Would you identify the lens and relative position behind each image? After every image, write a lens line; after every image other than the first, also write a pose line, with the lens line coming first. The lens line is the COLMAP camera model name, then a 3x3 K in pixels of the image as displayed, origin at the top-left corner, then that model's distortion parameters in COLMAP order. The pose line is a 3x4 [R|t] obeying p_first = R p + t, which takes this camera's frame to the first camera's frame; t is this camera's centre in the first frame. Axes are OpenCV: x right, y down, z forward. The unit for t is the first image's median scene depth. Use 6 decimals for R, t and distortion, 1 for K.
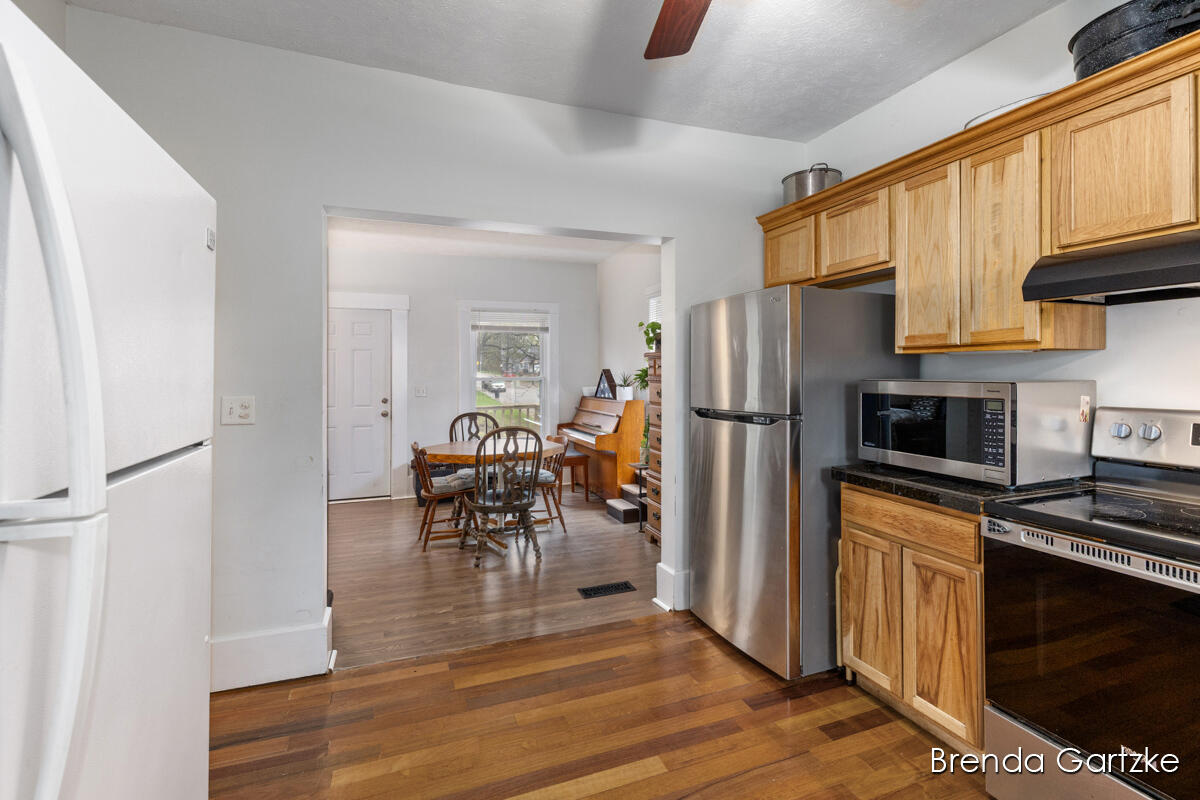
lens RADIAL K [[543.5, 0, 598.3], [0, 543.5, 381.5], [0, 0, 1]] dist [0.006165, -0.001542]
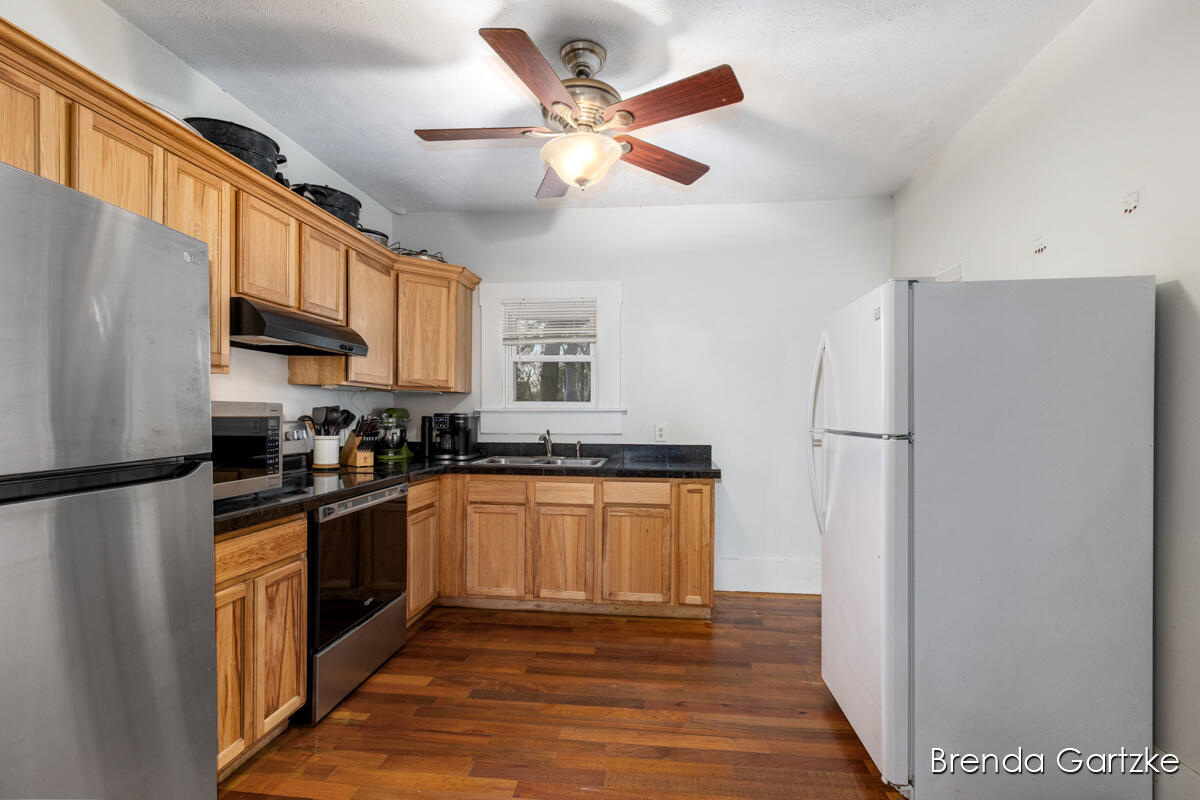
lens RADIAL K [[543.5, 0, 604.8], [0, 543.5, 418.6], [0, 0, 1]] dist [0.006165, -0.001542]
pose [[-0.891672, -0.011973, 0.452524, -0.368801], [-0.001489, 0.999722, 0.023517, 0.005631], [-0.452680, 0.020296, -0.891442, 1.449563]]
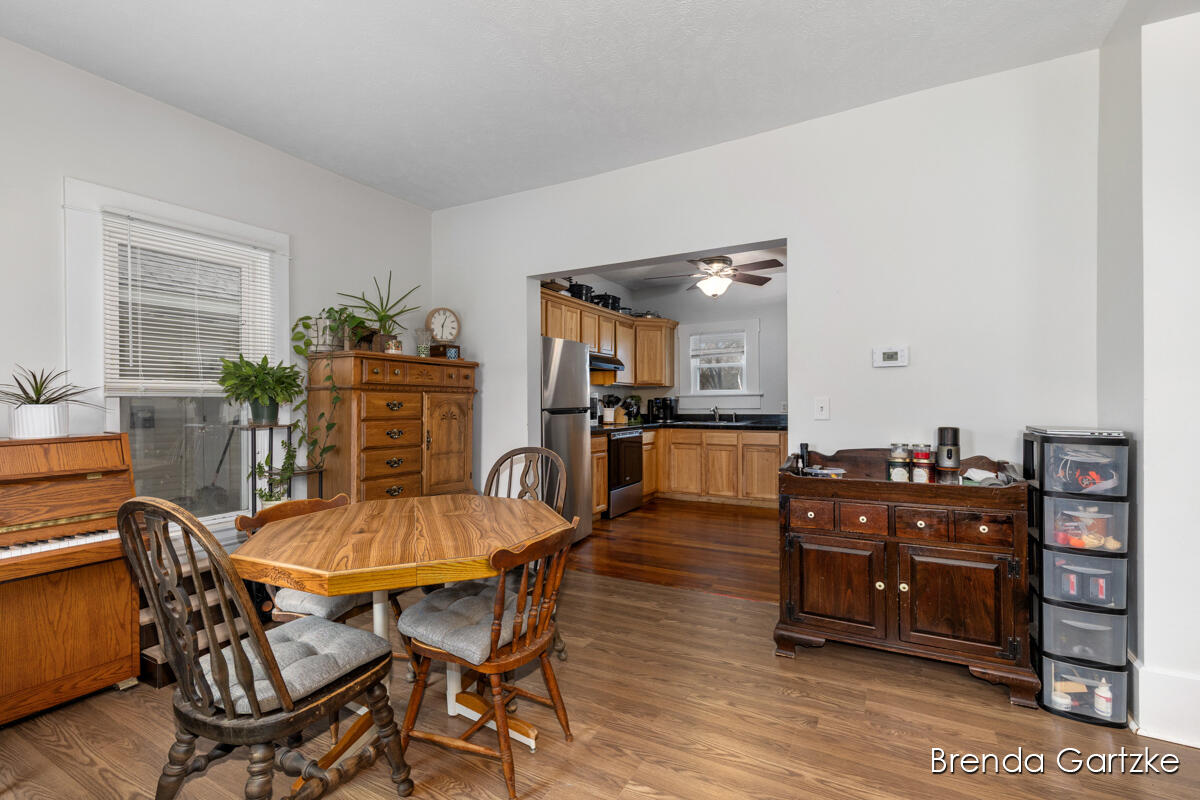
lens RADIAL K [[543.5, 0, 604.5], [0, 543.5, 405.0], [0, 0, 1]] dist [0.006165, -0.001542]
pose [[-0.647218, 0.001466, 0.762304, -1.393269], [0.015998, 0.999804, 0.011661, 0.031826], [-0.762137, 0.019743, -0.647114, 2.491868]]
